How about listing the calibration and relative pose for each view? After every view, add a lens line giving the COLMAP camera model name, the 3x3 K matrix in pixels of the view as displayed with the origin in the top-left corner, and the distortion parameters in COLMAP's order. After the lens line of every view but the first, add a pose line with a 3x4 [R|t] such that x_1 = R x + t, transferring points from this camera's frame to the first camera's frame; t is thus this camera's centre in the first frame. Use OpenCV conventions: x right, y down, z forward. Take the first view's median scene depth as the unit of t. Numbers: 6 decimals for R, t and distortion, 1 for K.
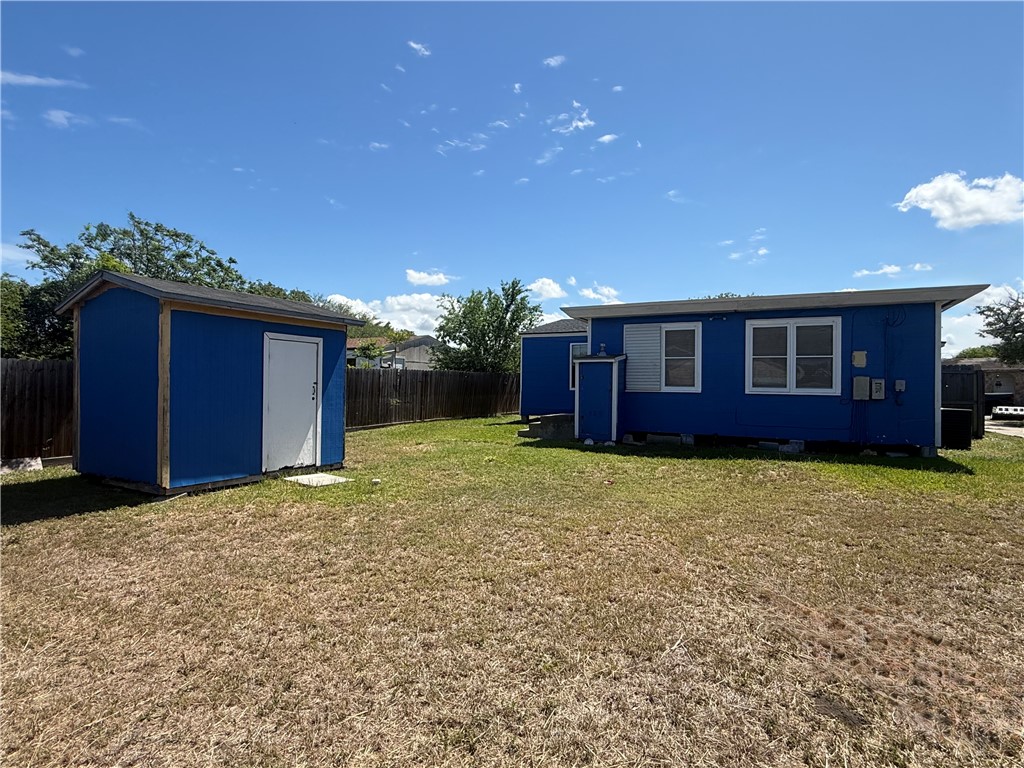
lens RADIAL K [[545.3, 0, 512.7], [0, 545.3, 378.6], [0, 0, 1]] dist [0.001178, 0.000492]
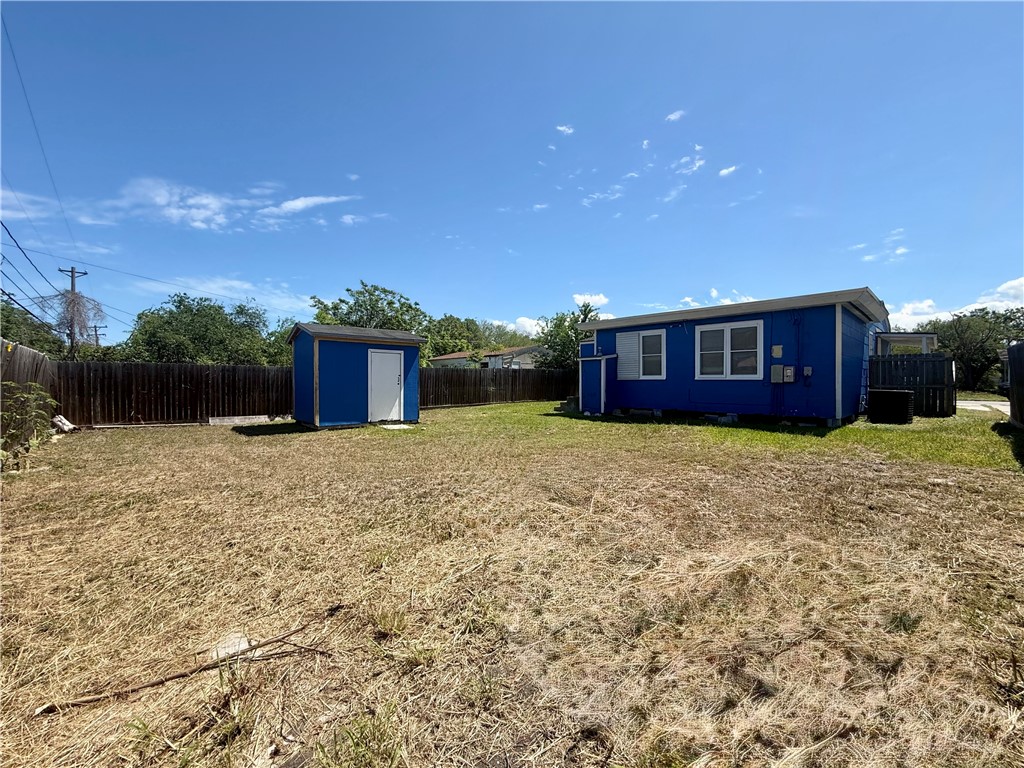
lens RADIAL K [[411.0, 0, 508.7], [0, 411.0, 385.7], [0, 0, 1]] dist [-0.002326, -0.000100]
pose [[0.942555, -0.007900, -0.333956, 0.310078], [0.015171, 0.999701, 0.019169, 0.015057], [0.333705, -0.023134, 0.942394, -0.124454]]
